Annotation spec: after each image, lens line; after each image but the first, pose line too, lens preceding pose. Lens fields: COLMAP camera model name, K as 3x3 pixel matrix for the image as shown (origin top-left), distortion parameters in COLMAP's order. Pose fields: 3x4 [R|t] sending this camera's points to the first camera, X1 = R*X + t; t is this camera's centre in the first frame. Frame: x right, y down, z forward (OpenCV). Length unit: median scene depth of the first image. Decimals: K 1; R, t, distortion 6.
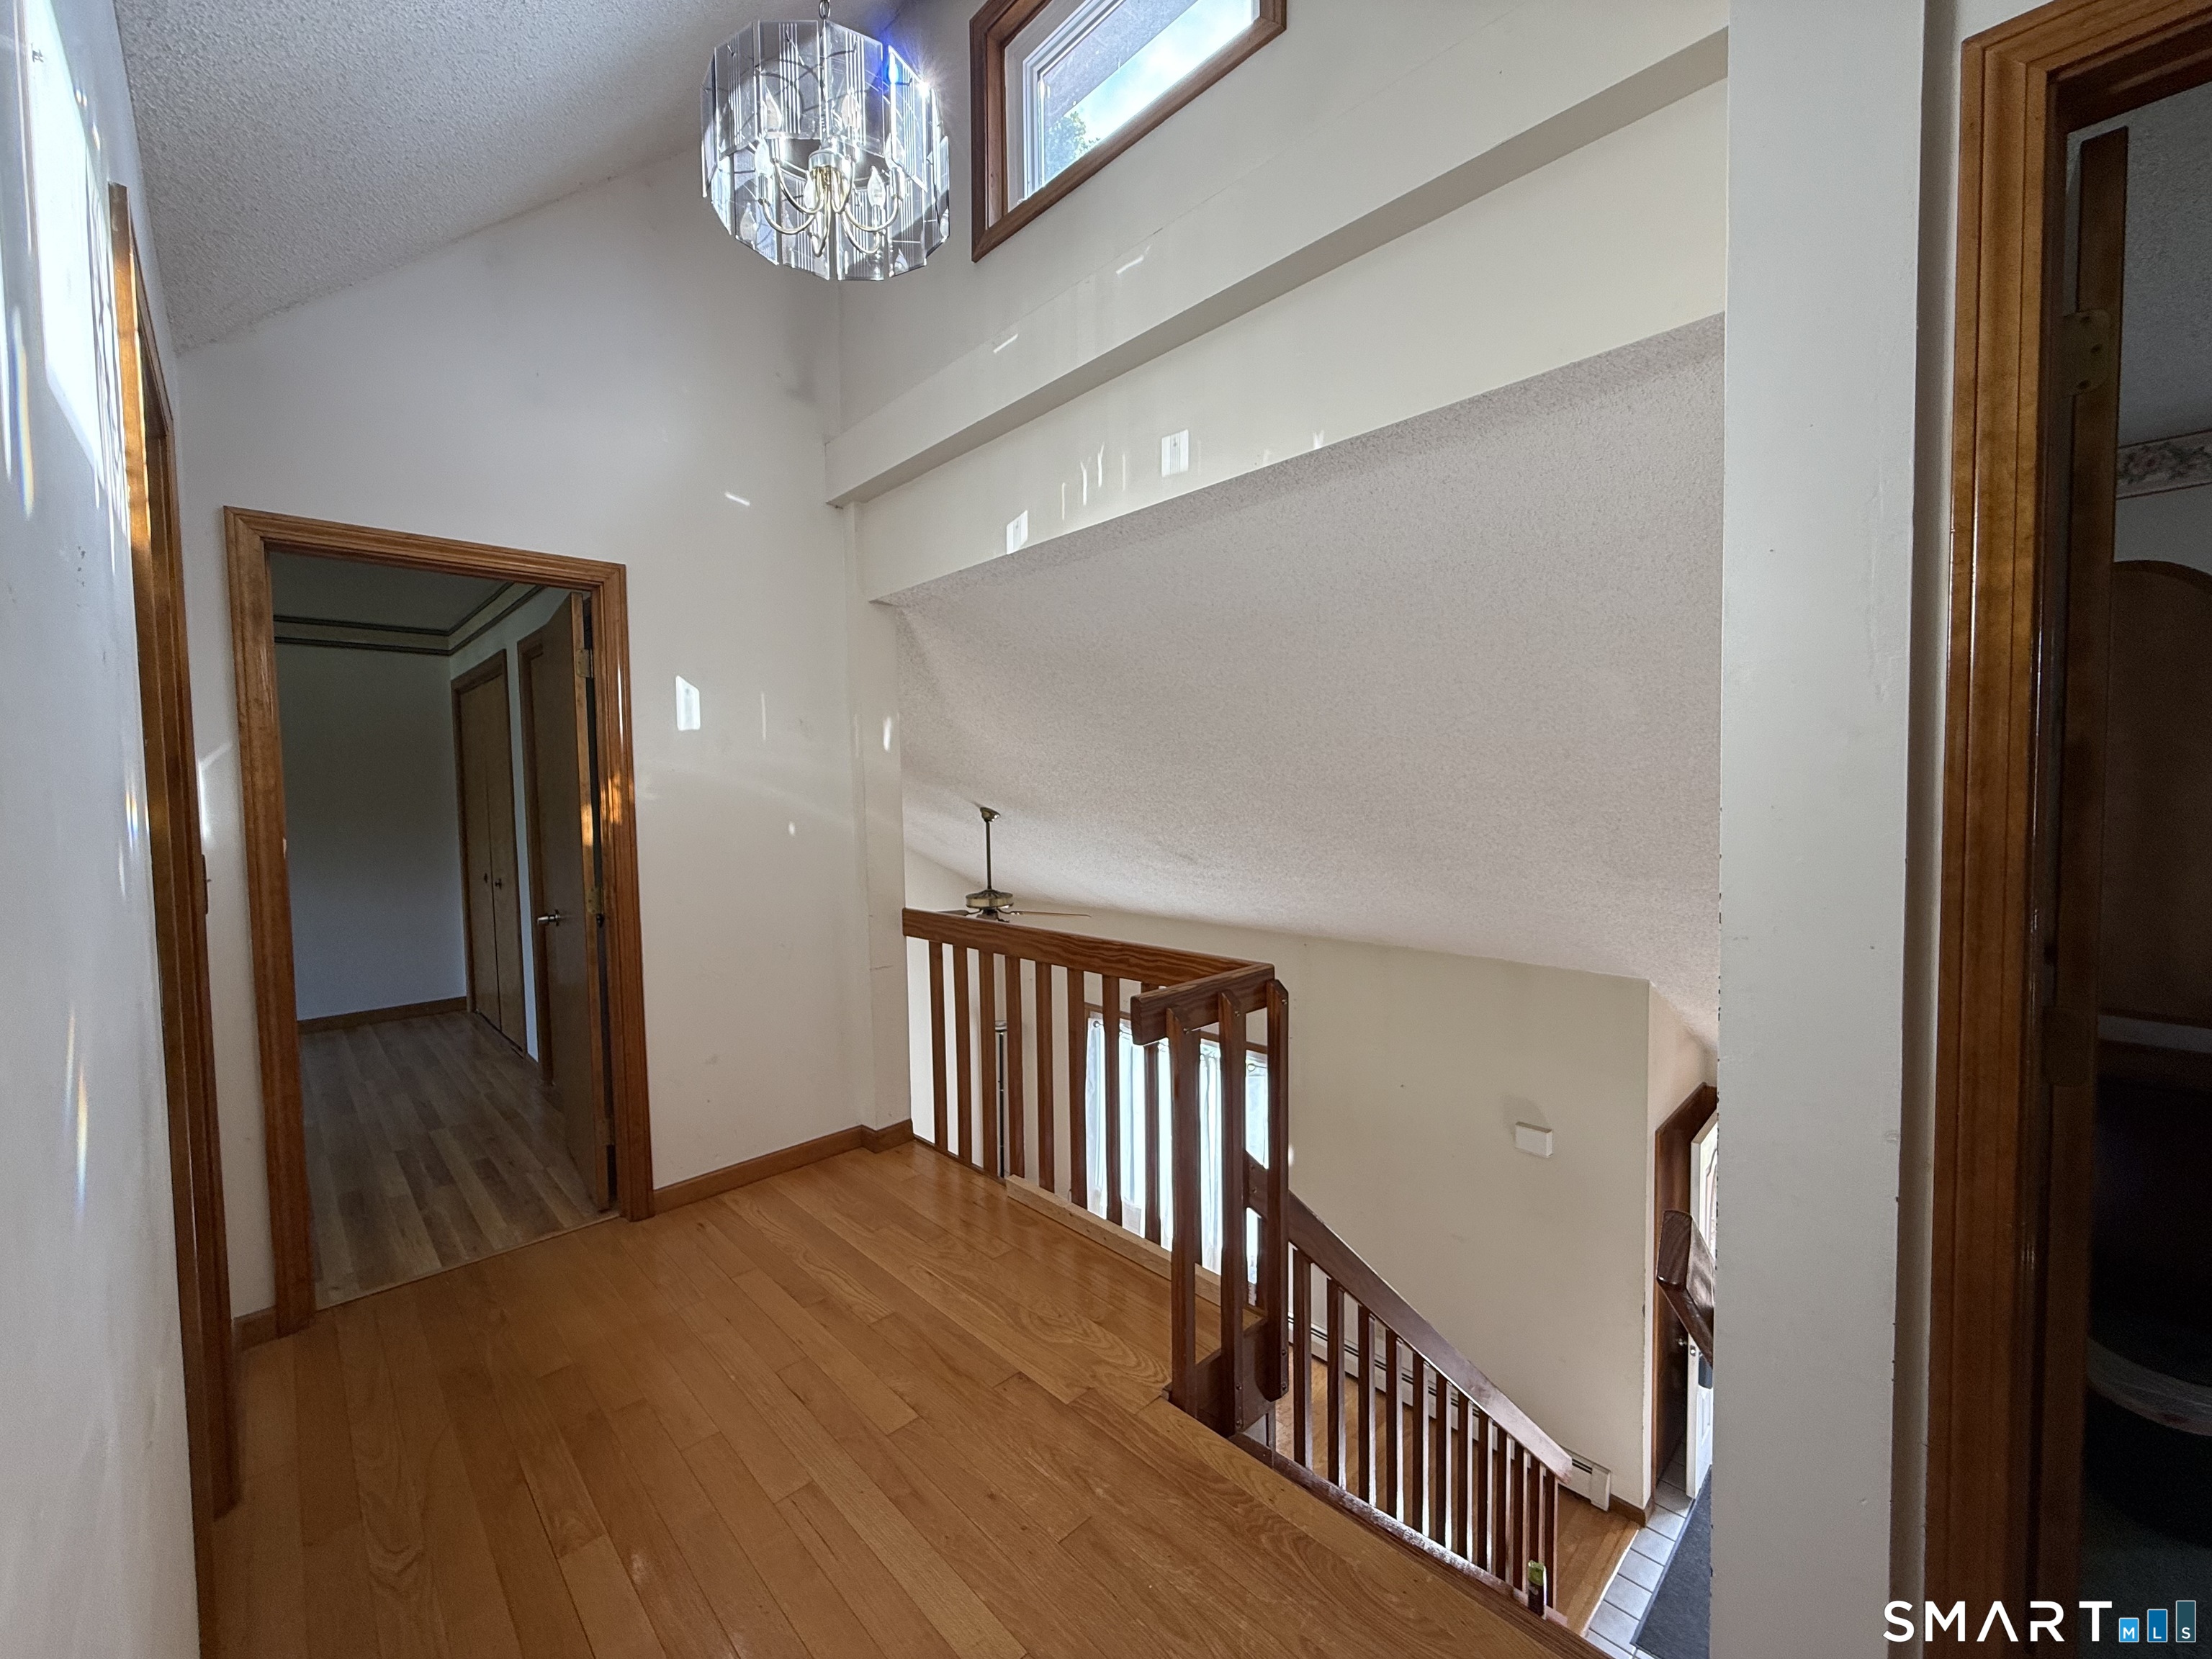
lens RADIAL K [[878.2, 0, 1098.5], [0, 878.2, 827.8], [0, 0, 1]] dist [0.001064, -0.000309]
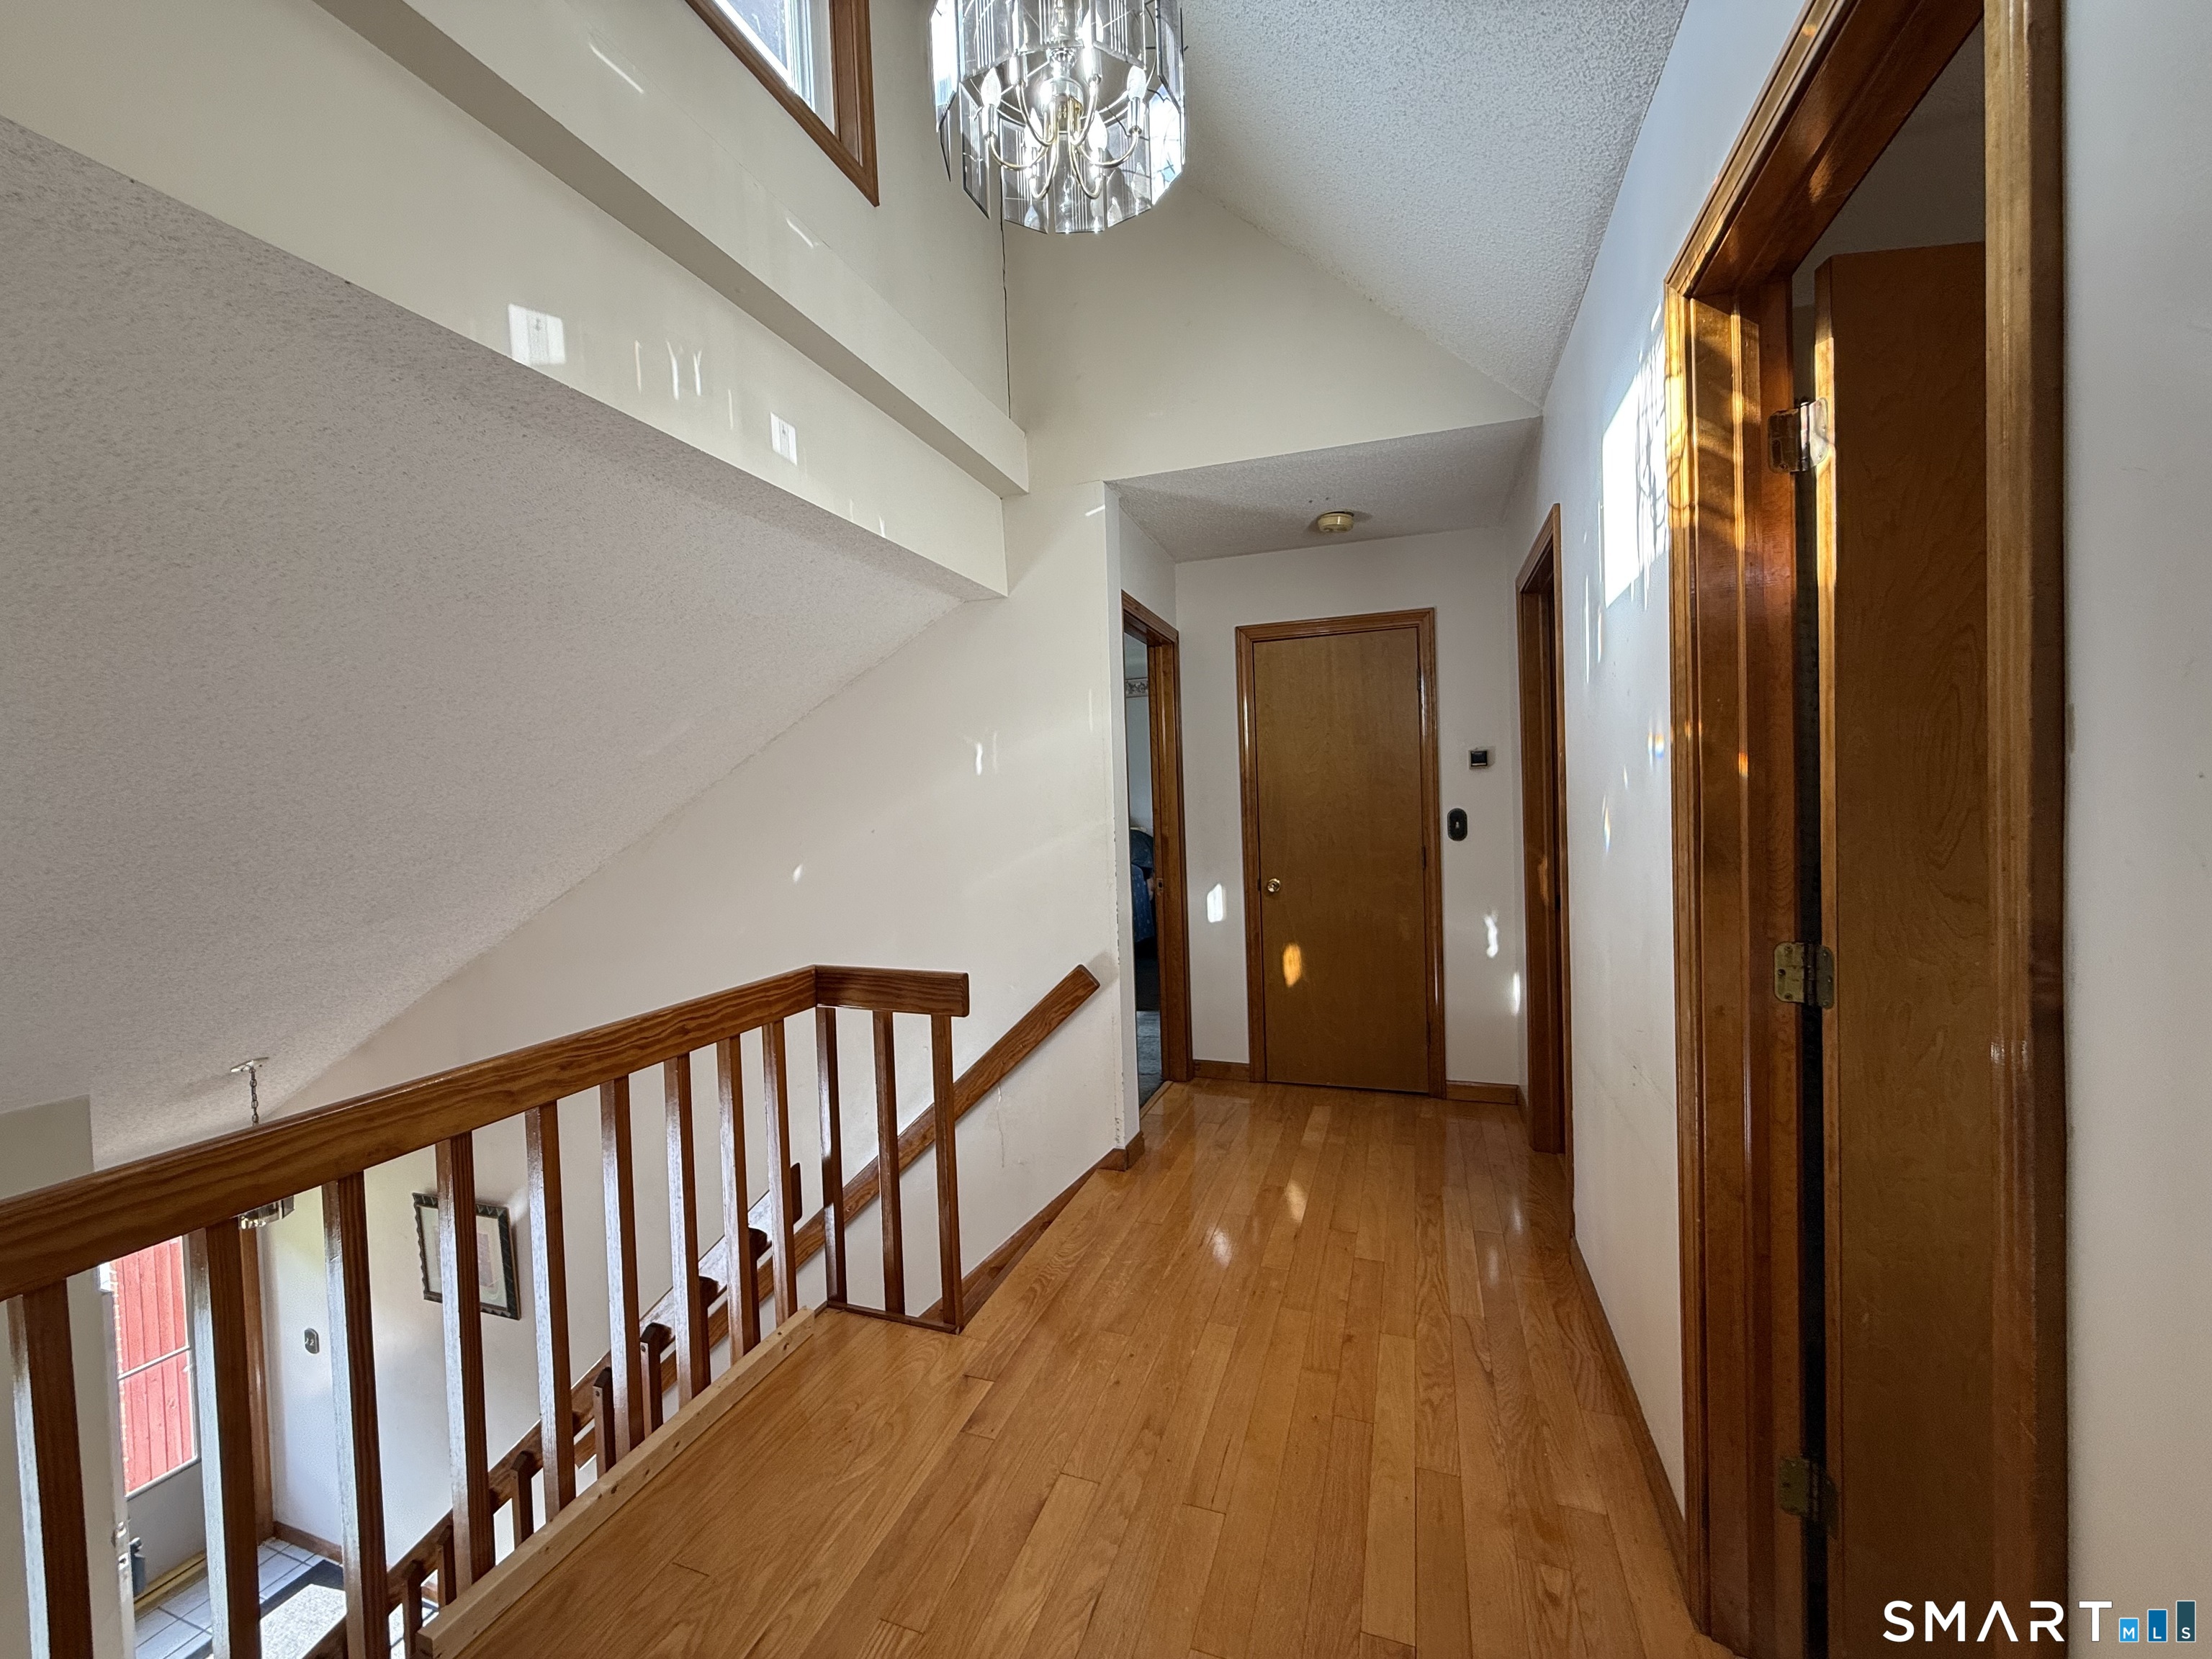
lens RADIAL K [[878.2, 0, 1098.5], [0, 878.2, 827.8], [0, 0, 1]] dist [0.001064, -0.000309]
pose [[-0.443301, 0.004323, 0.896363, -0.836111], [0.077894, 0.996391, 0.033718, -0.015464], [-0.892982, 0.084769, -0.442038, 1.059261]]
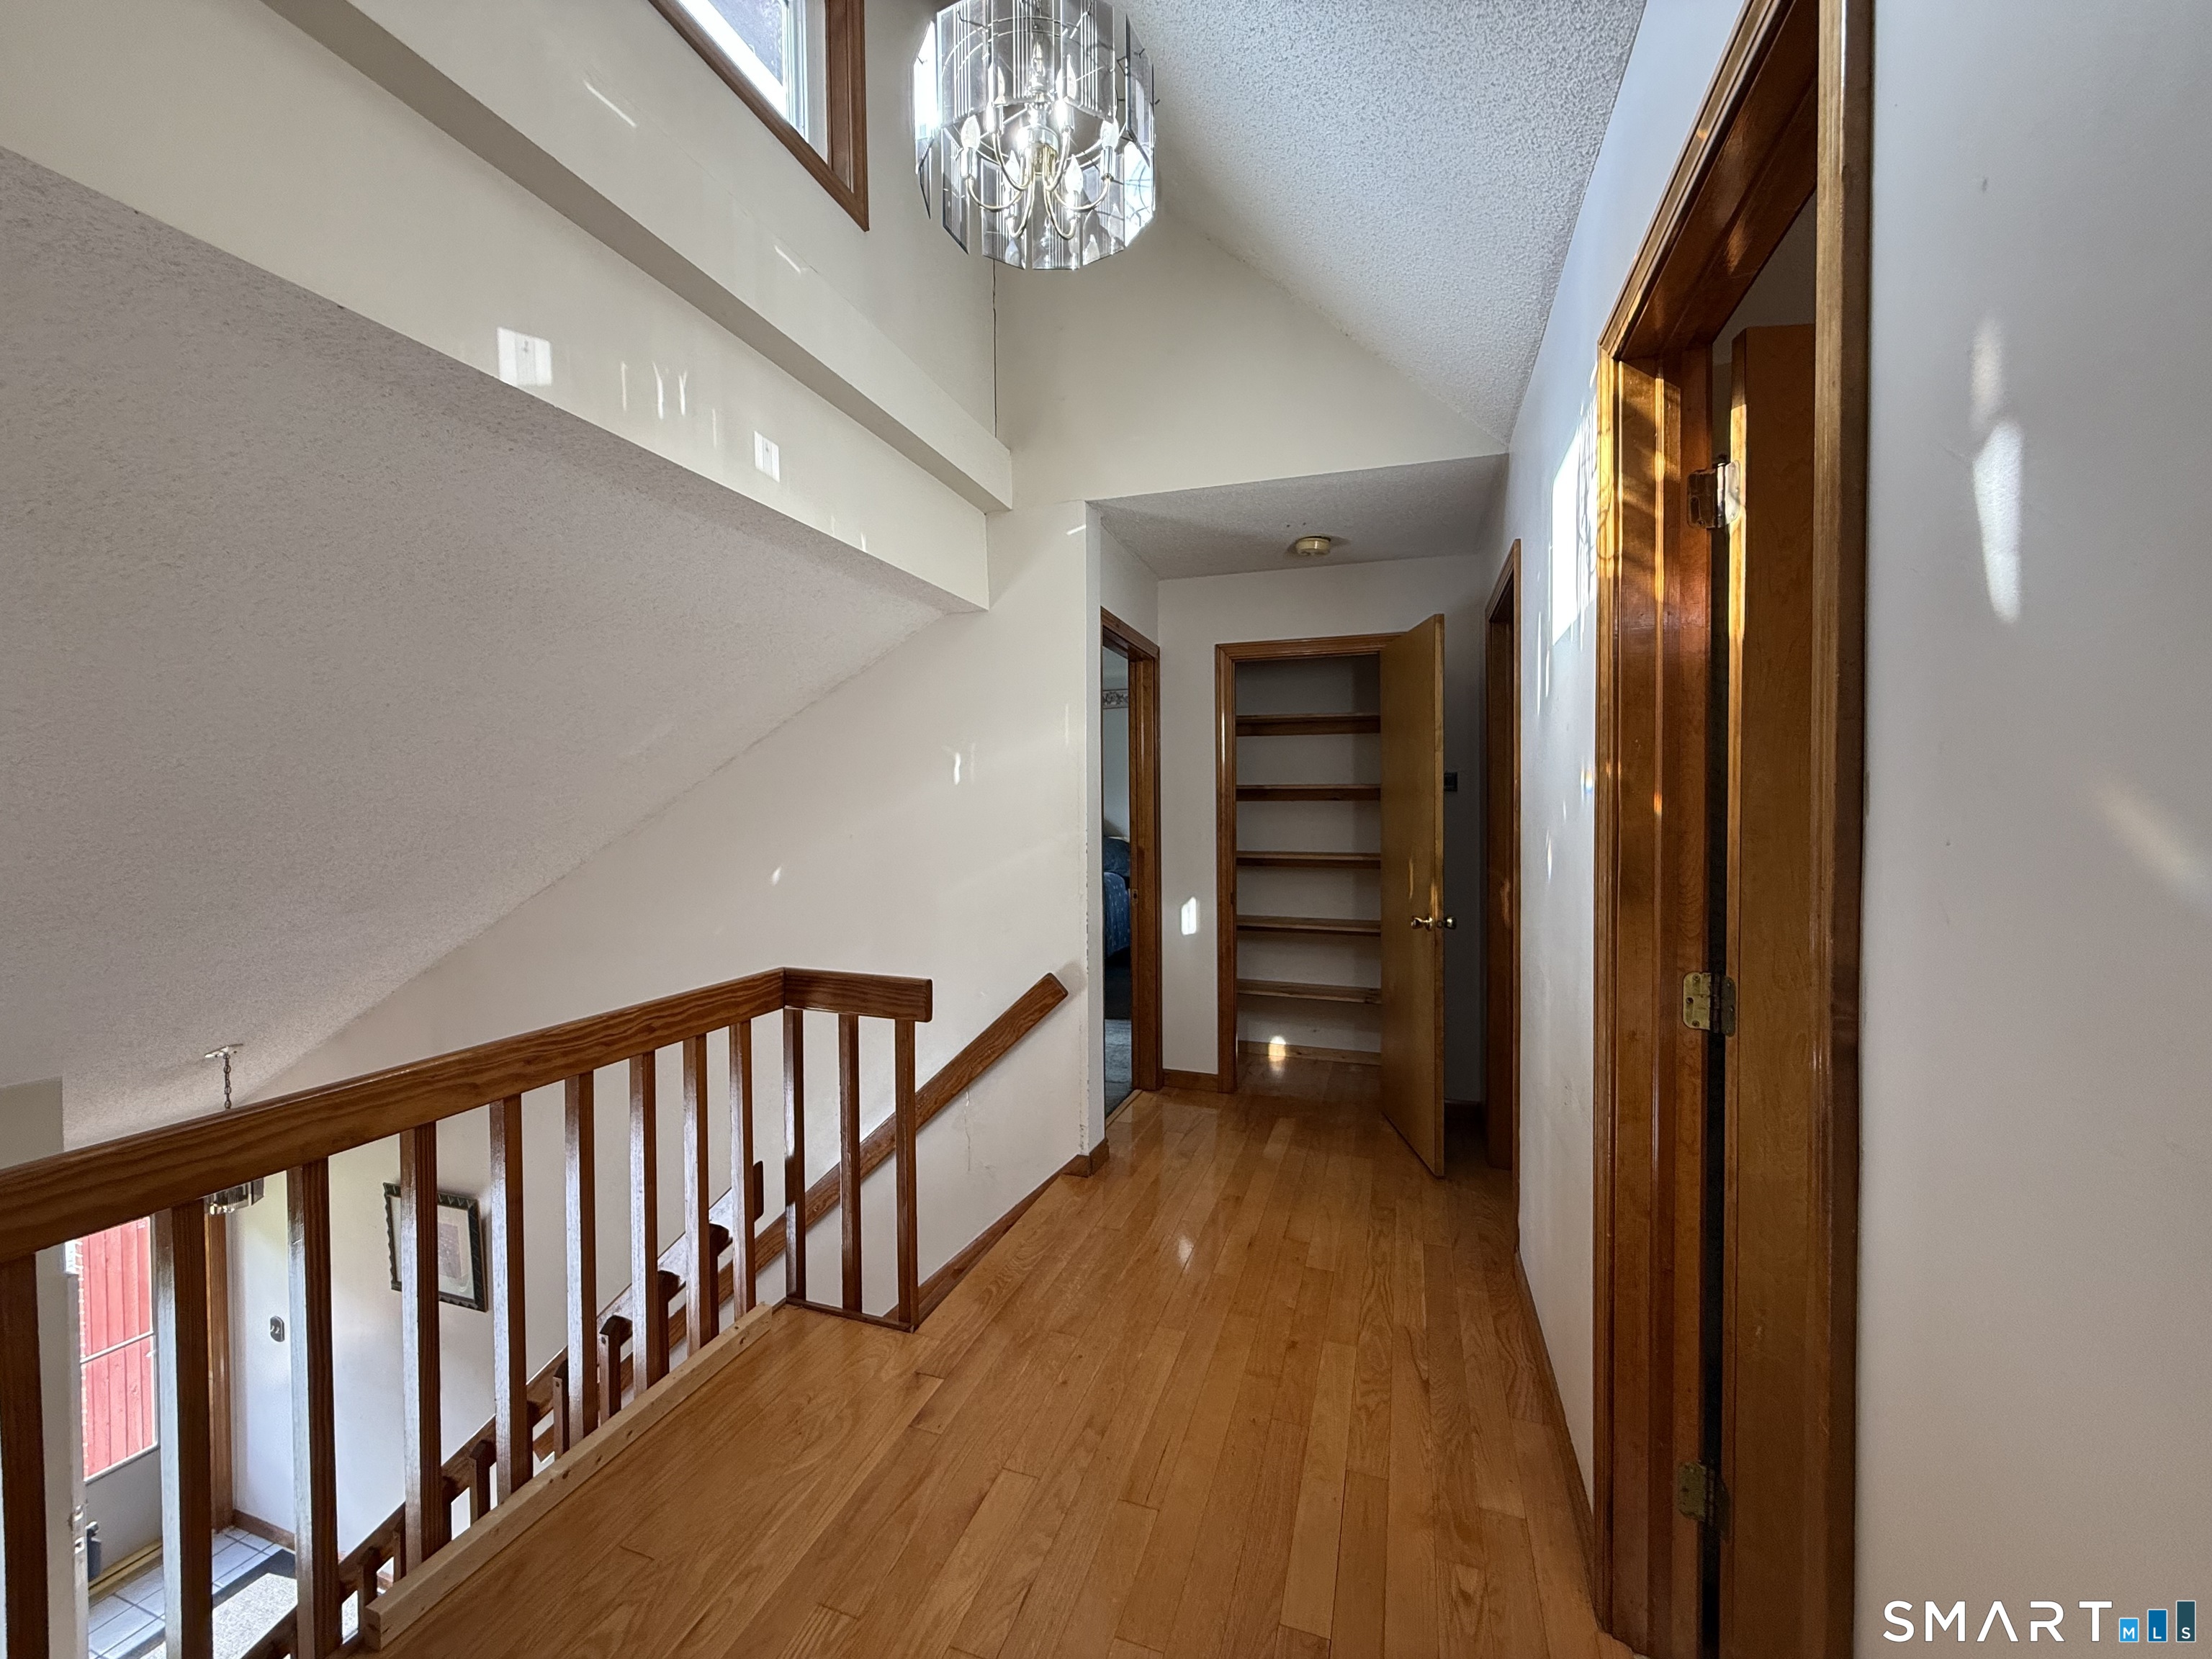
lens RADIAL K [[878.2, 0, 1098.5], [0, 878.2, 827.8], [0, 0, 1]] dist [0.001064, -0.000309]
pose [[-0.451695, -0.001268, 0.892171, -0.873163], [0.050394, 0.998366, 0.026933, -0.022577], [-0.890748, 0.057126, -0.450893, 1.044461]]
